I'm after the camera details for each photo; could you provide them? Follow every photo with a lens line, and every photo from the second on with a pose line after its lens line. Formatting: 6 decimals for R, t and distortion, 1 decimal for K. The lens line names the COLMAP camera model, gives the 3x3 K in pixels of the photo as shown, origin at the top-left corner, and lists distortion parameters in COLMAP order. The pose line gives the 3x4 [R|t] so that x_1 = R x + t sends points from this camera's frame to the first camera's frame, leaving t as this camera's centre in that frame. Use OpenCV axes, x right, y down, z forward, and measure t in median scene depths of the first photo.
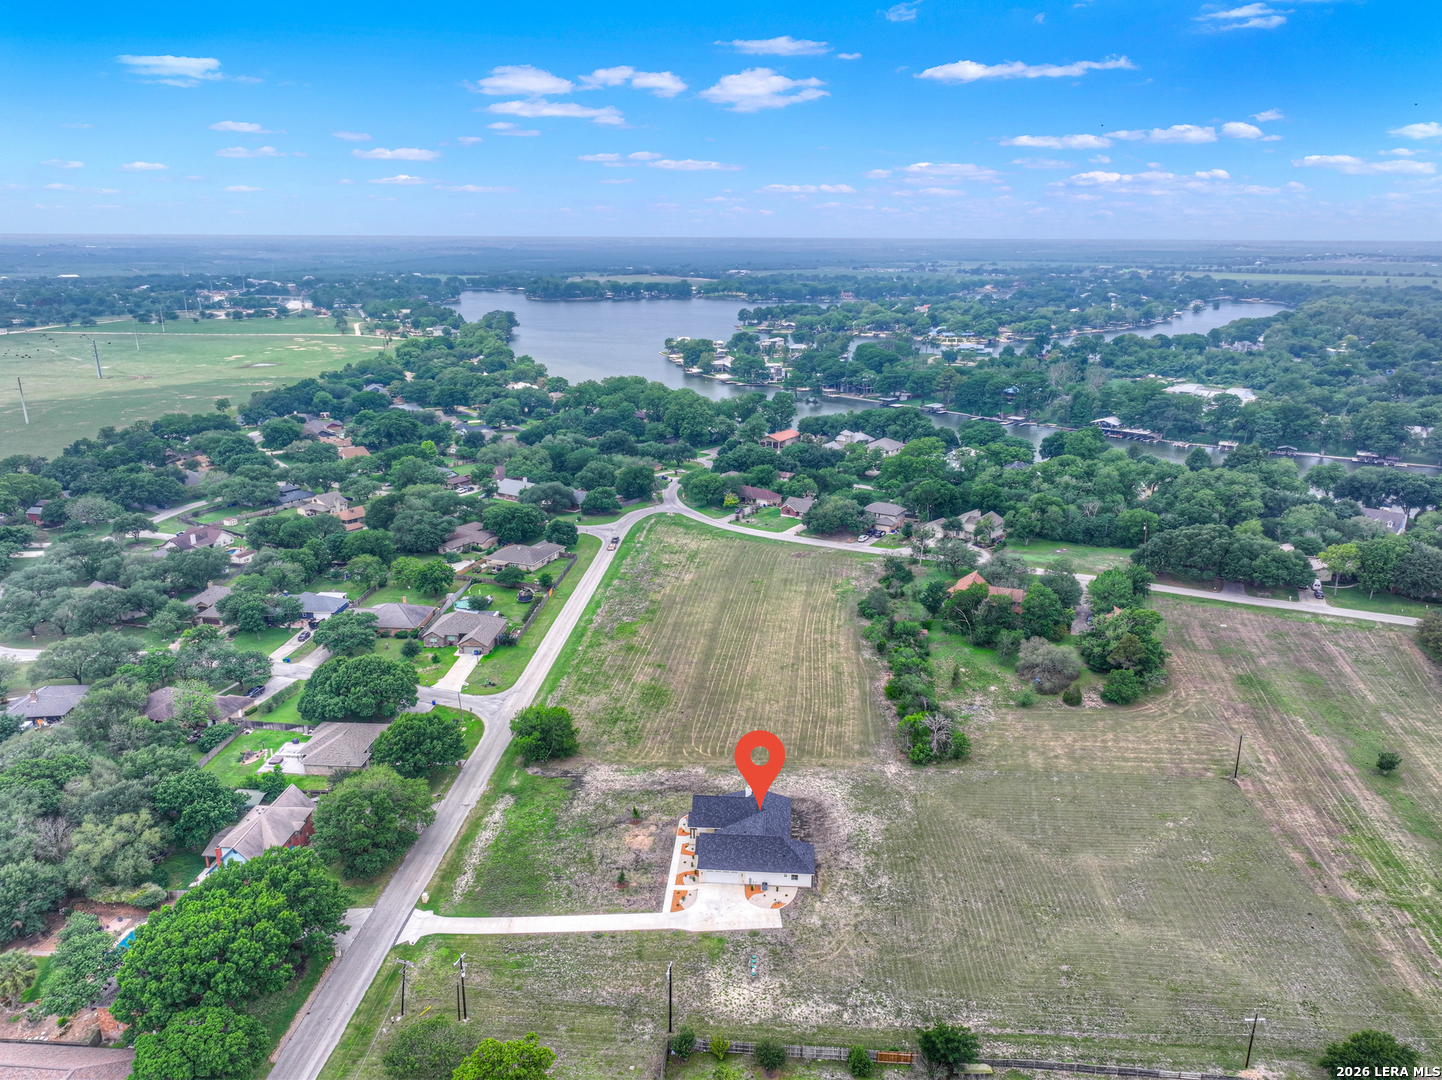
lens RADIAL K [[1012.8, 0, 721.0], [0, 1012.8, 540.0], [0, 0, 1]] dist [0.004075, 0.010752]
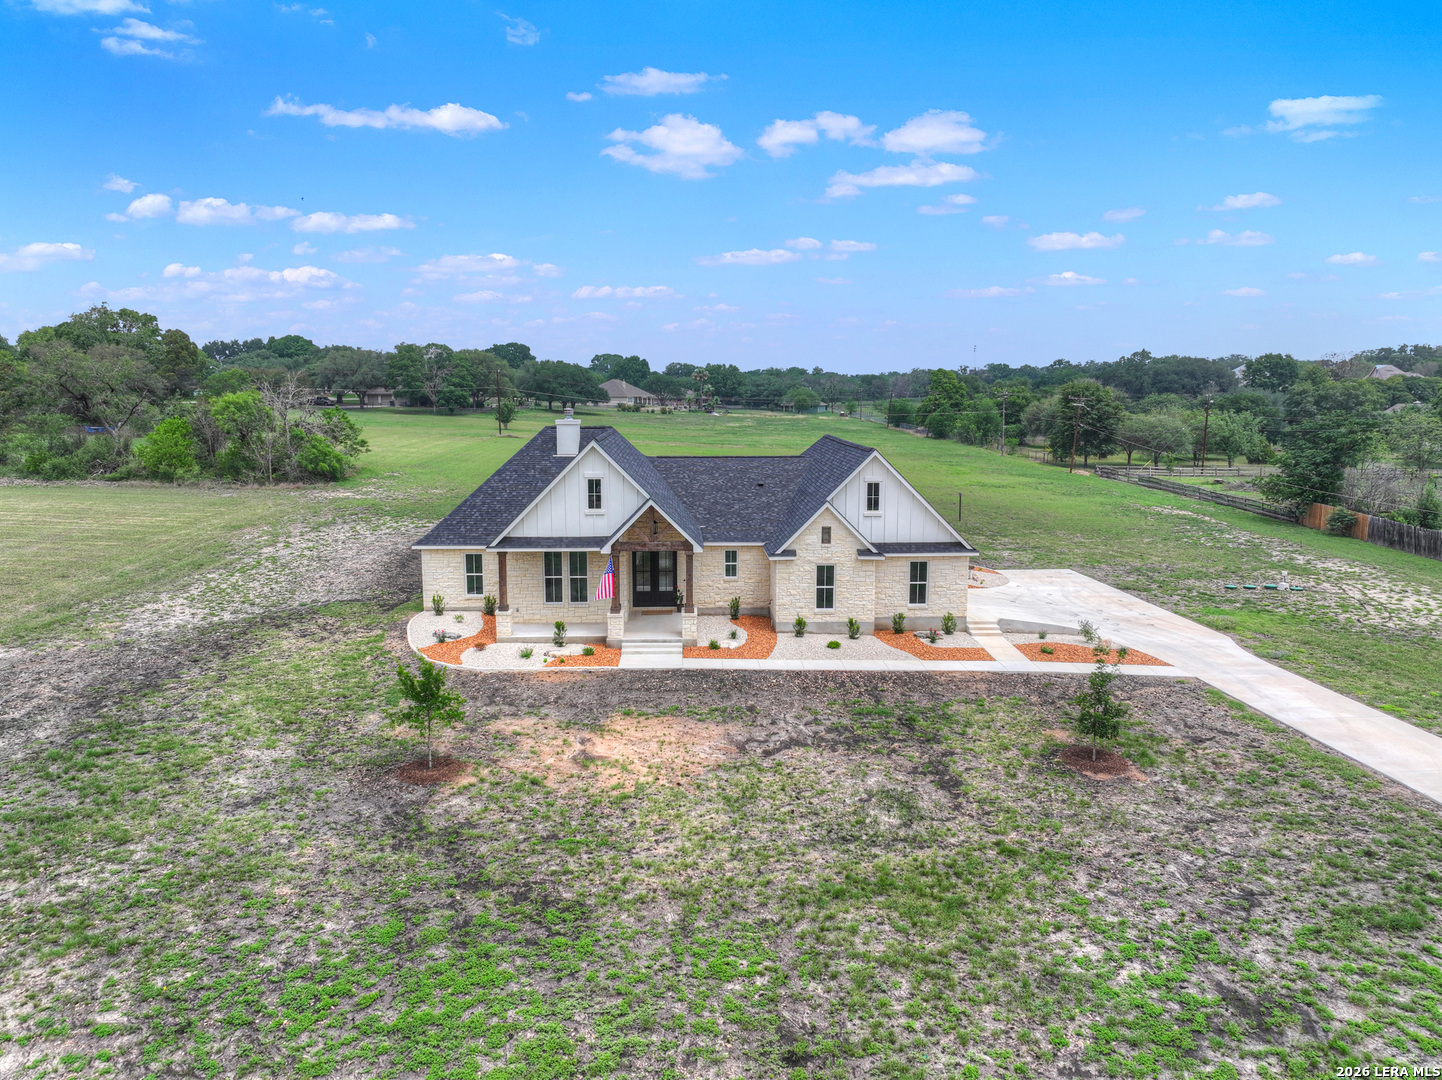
lens RADIAL K [[1012.8, 0, 721.0], [0, 1012.8, 540.0], [0, 0, 1]] dist [0.004075, 0.010752]
pose [[-0.109923, -0.147339, 0.982959, -0.218000], [0.289205, 0.941421, 0.173454, 0.223019], [-0.950935, 0.303343, -0.060873, 0.914201]]
